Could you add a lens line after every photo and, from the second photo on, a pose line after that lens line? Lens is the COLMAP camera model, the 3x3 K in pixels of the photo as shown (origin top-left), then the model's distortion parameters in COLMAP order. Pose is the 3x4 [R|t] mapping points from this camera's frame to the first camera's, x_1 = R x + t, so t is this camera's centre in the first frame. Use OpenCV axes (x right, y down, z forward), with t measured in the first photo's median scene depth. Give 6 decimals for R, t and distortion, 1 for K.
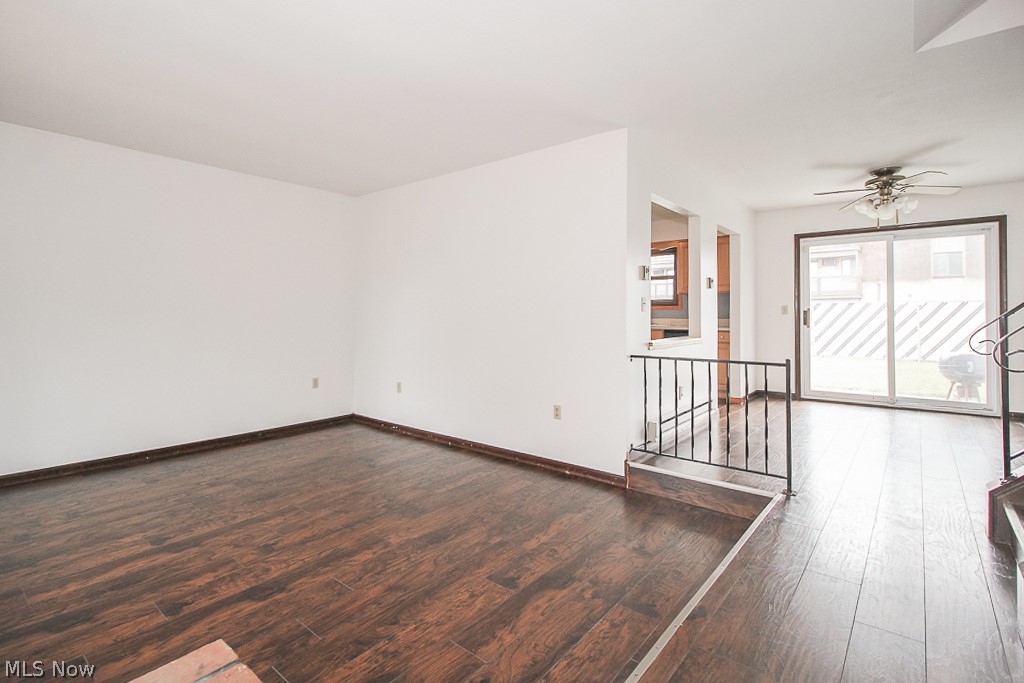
lens RADIAL K [[482.2, 0, 510.3], [0, 482.2, 310.4], [0, 0, 1]] dist [0.008922, -0.005958]
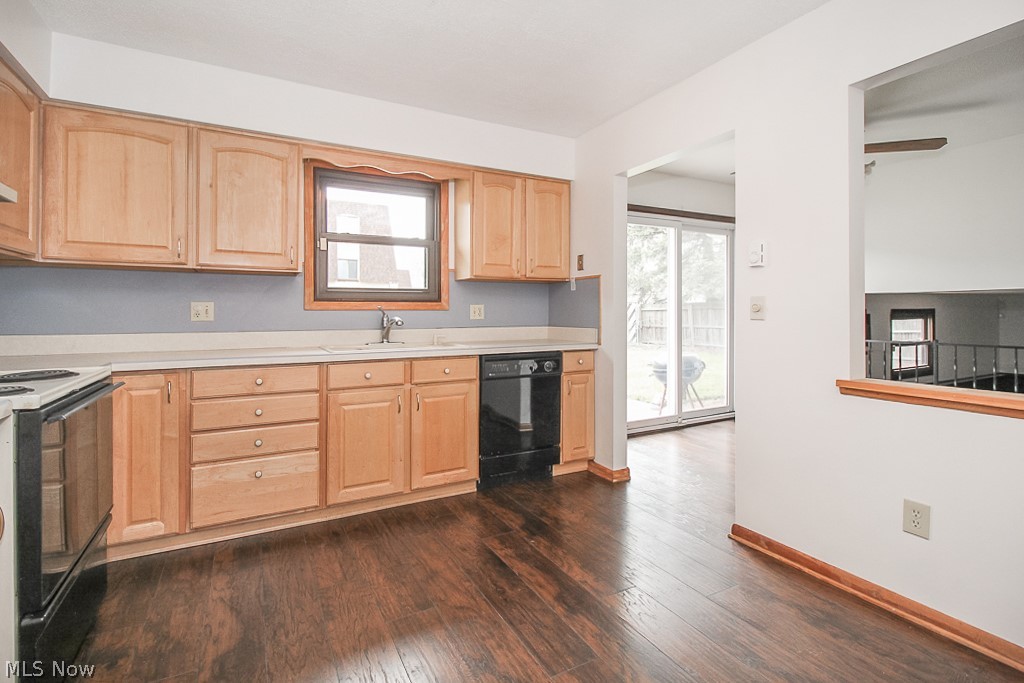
lens RADIAL K [[482.2, 0, 502.3], [0, 482.2, 312.5], [0, 0, 1]] dist [0.008922, -0.005958]
pose [[0.385002, -0.003732, 0.922908, -0.120752], [-0.004272, 0.999974, 0.005825, -0.003022], [-0.922906, -0.006185, 0.384976, 1.086232]]
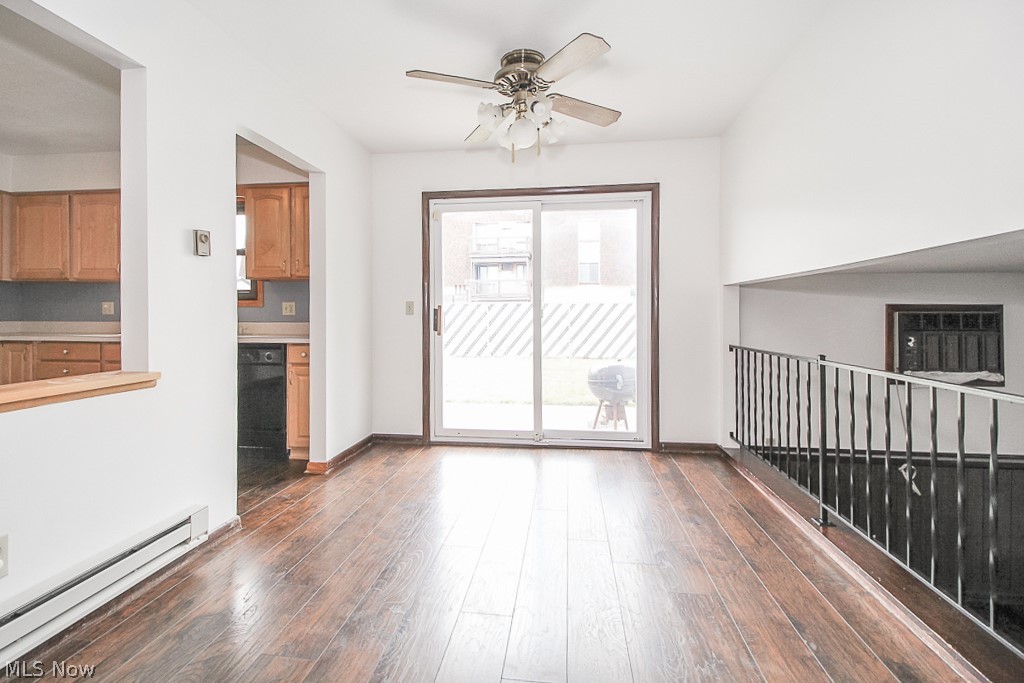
lens RADIAL K [[482.2, 0, 500.0], [0, 482.2, 319.9], [0, 0, 1]] dist [0.008922, -0.005958]
pose [[0.849244, -0.006856, 0.527957, 0.415430], [-0.002914, 0.999840, 0.017671, 0.004315], [-0.527993, -0.016546, 0.849088, 0.486099]]
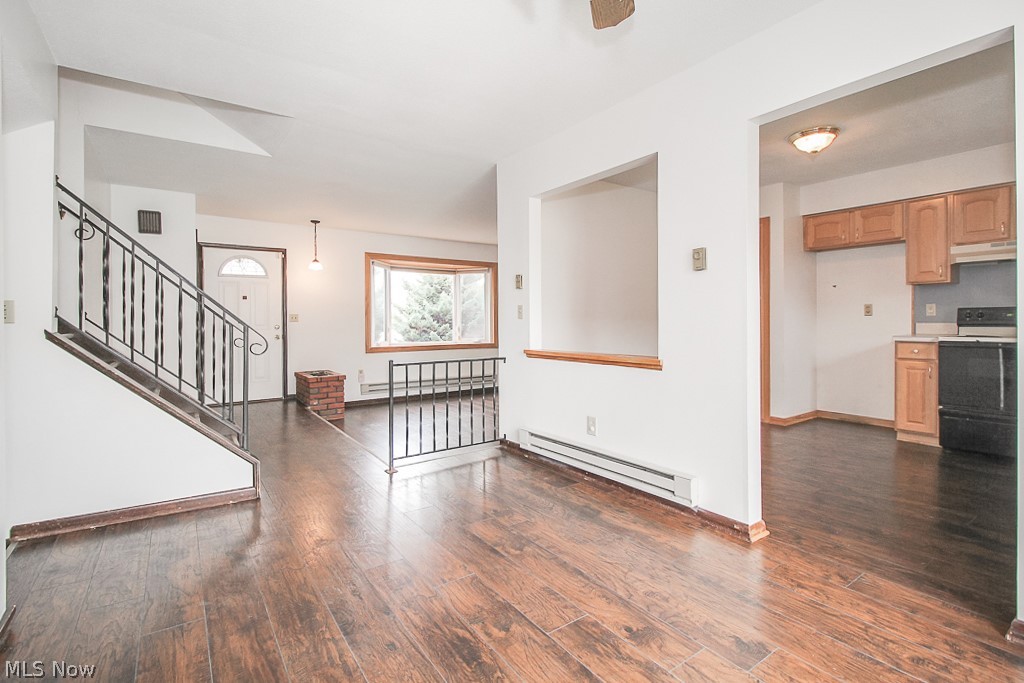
lens RADIAL K [[482.2, 0, 517.3], [0, 482.2, 321.4], [0, 0, 1]] dist [0.008922, -0.005958]
pose [[-0.258283, -0.002862, -0.966065, 0.966115], [0.016012, 0.999846, -0.007243, 0.012395], [0.965937, -0.017340, -0.258197, 0.947682]]
